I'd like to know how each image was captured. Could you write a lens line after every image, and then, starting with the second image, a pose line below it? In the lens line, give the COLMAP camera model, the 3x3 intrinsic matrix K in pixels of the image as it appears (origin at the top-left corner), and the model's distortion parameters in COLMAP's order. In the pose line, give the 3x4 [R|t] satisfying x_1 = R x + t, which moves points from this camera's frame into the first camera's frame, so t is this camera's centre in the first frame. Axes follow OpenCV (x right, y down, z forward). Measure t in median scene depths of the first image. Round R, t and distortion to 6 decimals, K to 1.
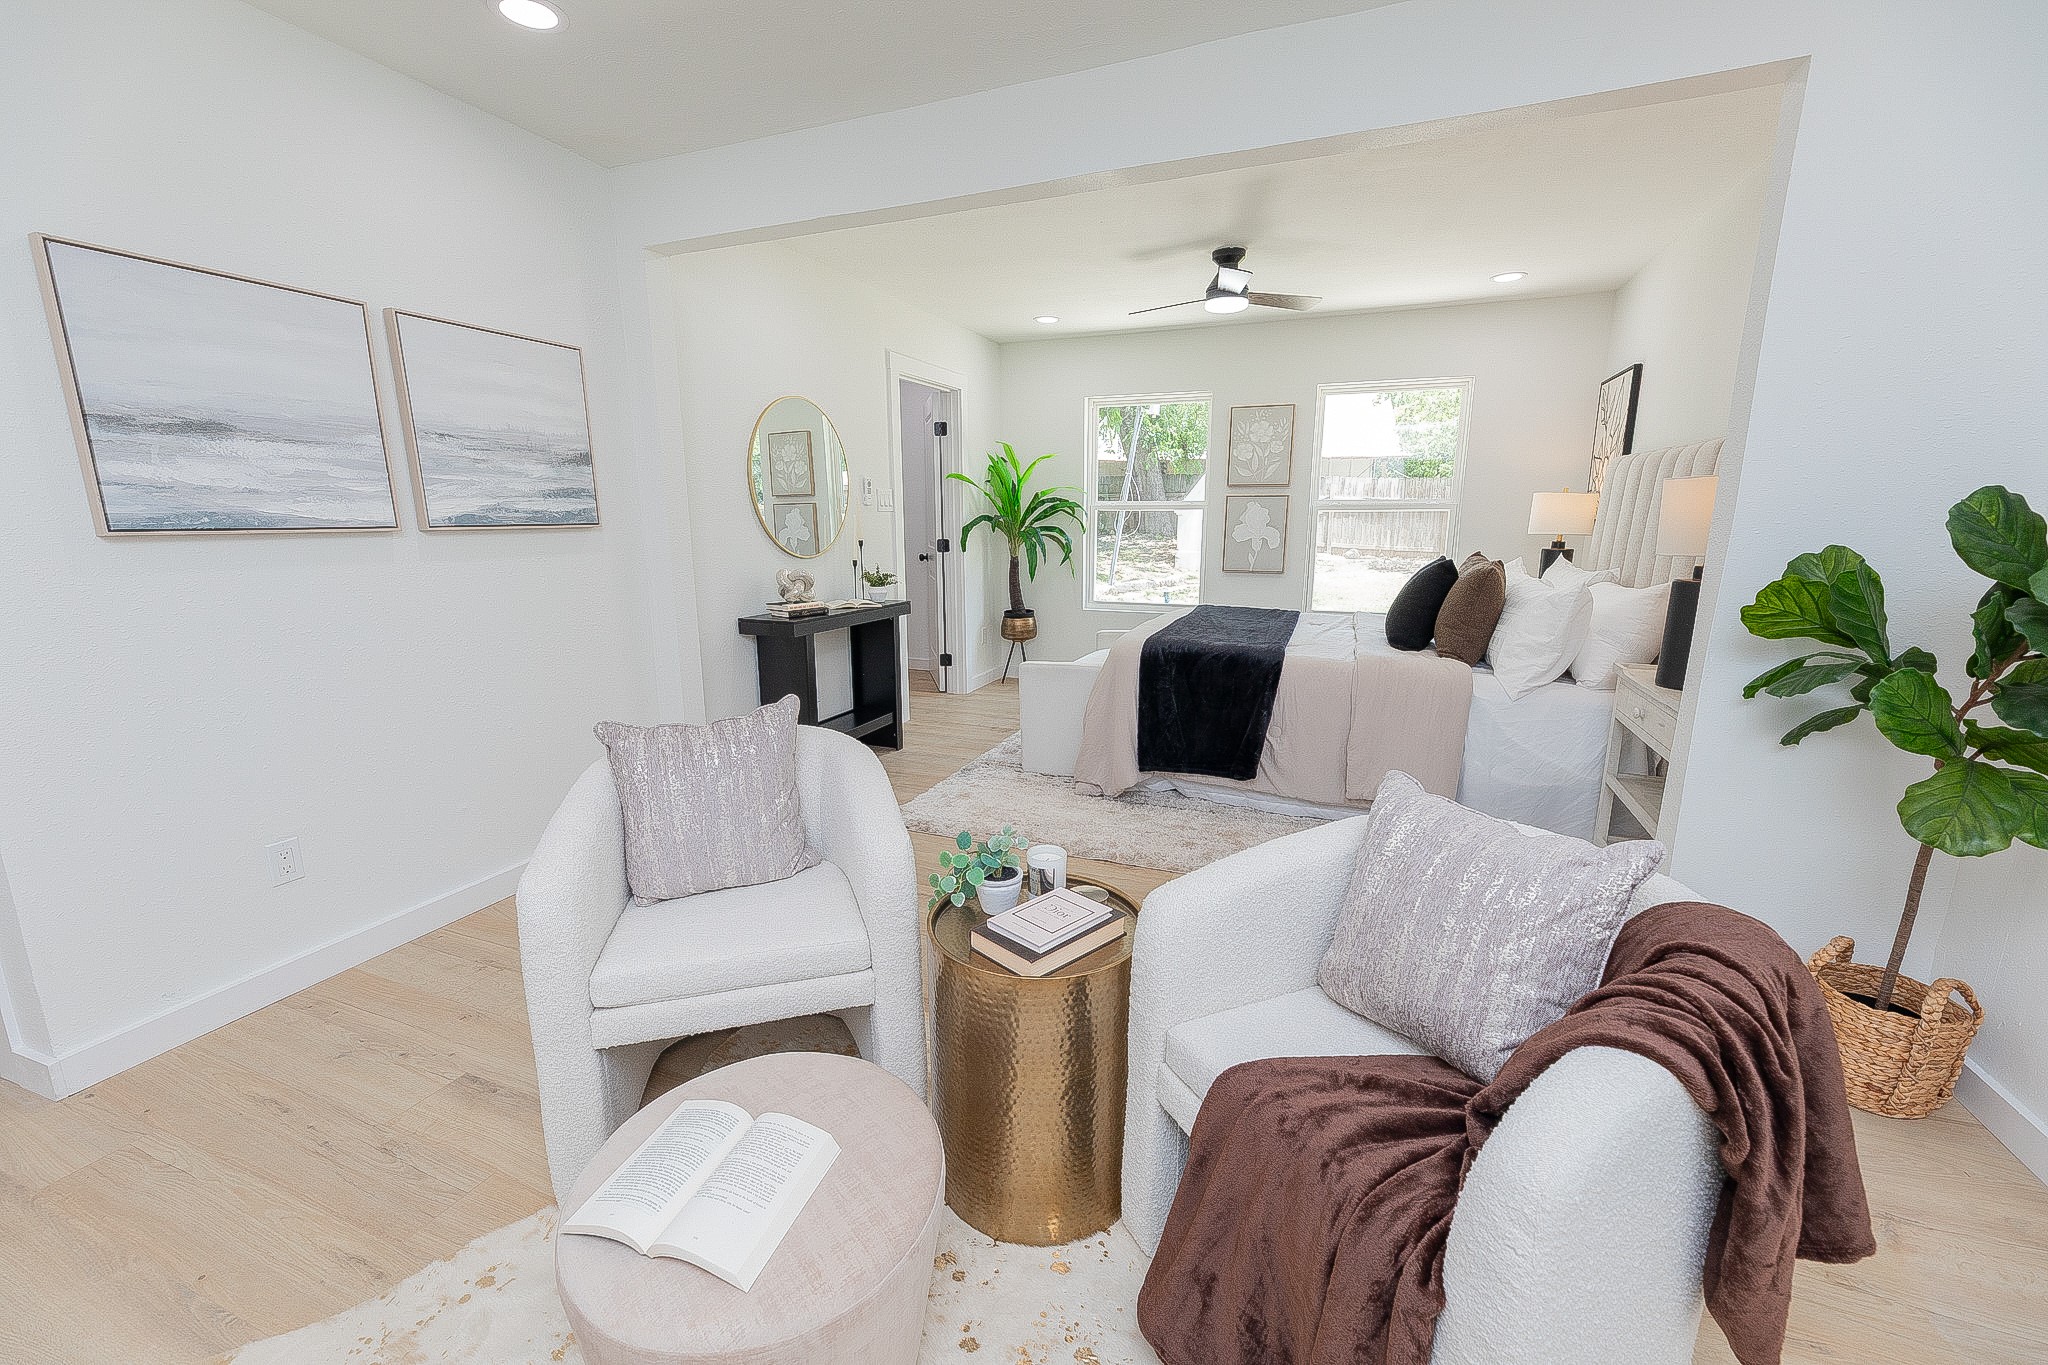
lens RADIAL K [[817.7, 0, 1017.6], [0, 817.7, 687.3], [0, 0, 1]] dist [-0.001854, 0.000078]
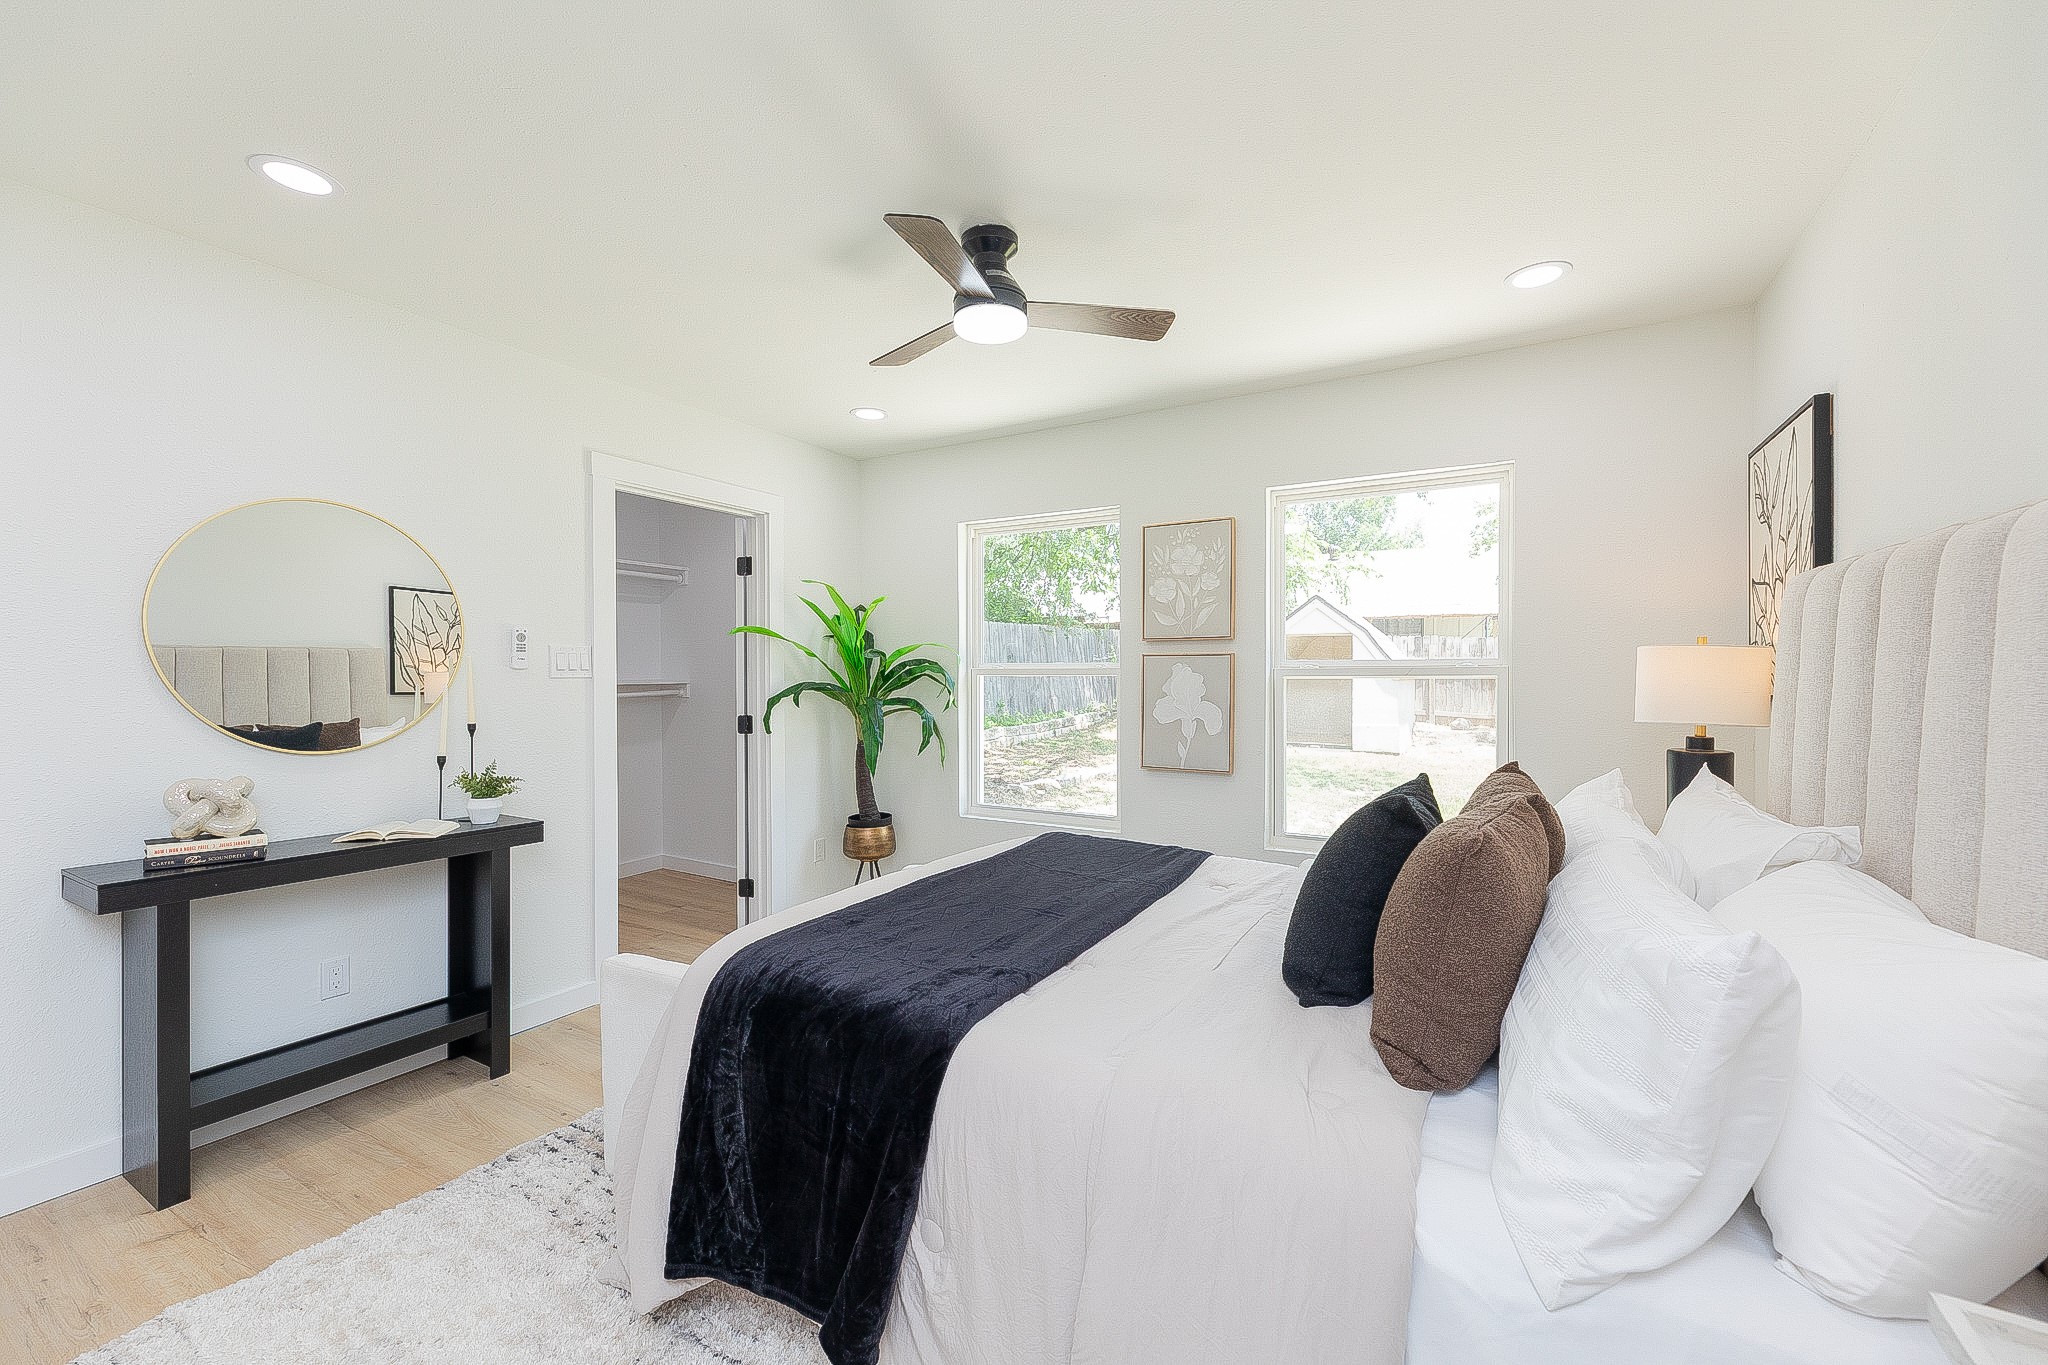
lens RADIAL K [[817.7, 0, 1017.6], [0, 817.7, 687.3], [0, 0, 1]] dist [-0.001854, 0.000078]
pose [[0.989871, 0.002989, -0.141941, 0.260792], [-0.030514, 0.980893, -0.192140, -0.082072], [0.138654, 0.194525, 0.971048, 0.365511]]
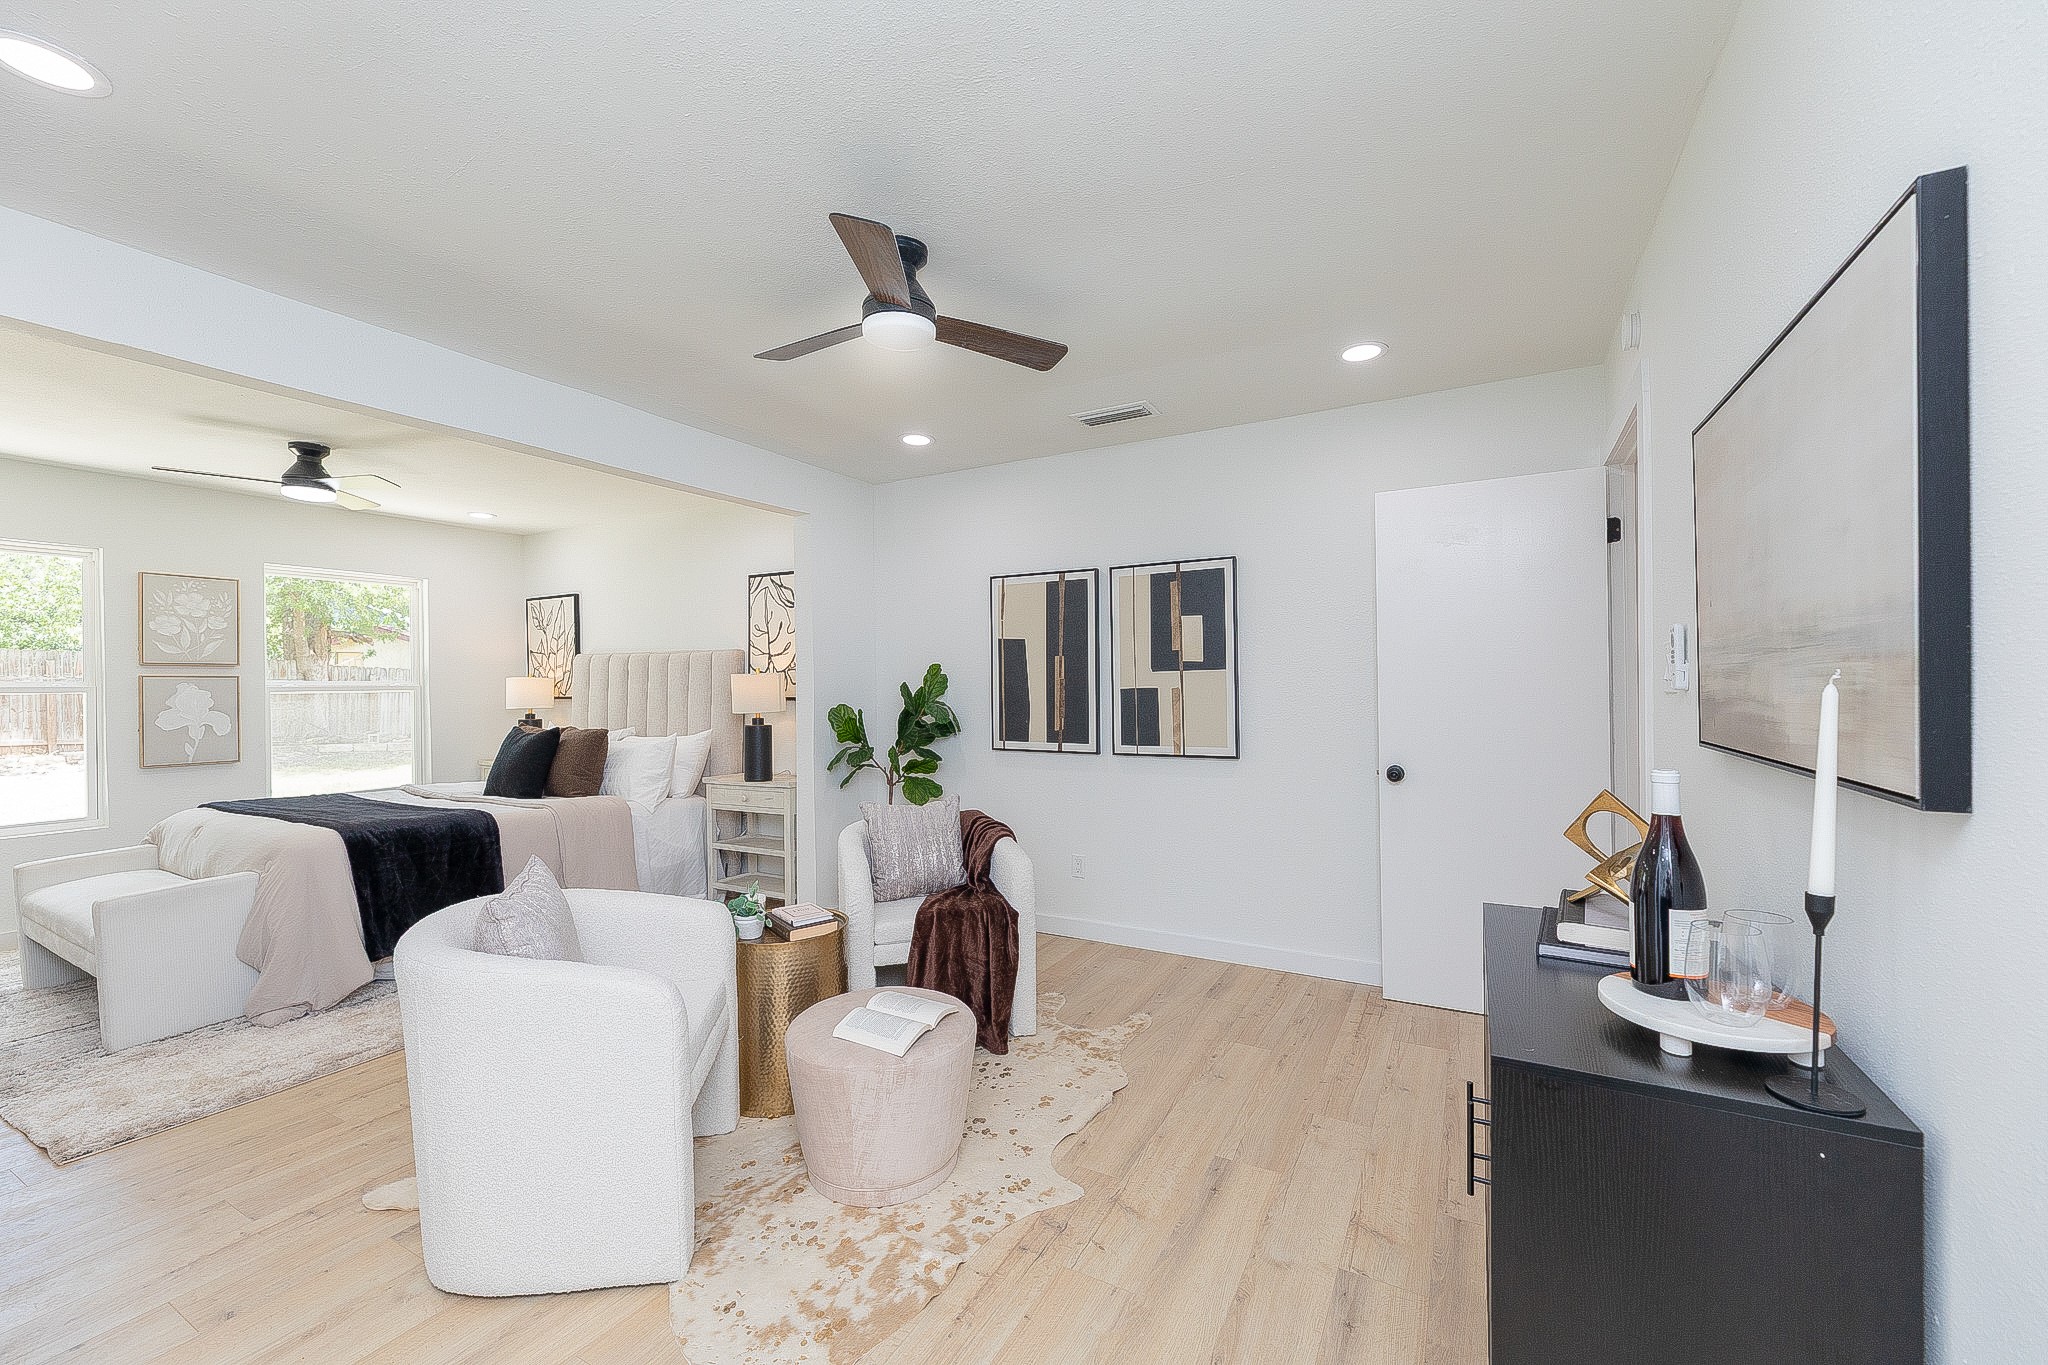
lens RADIAL K [[817.7, 0, 1017.6], [0, 817.7, 687.3], [0, 0, 1]] dist [-0.001854, 0.000078]
pose [[0.122478, -0.001668, 0.992470, -0.463096], [0.215666, 0.976148, -0.024974, -0.015637], [-0.968756, 0.217100, 0.119916, 0.064125]]
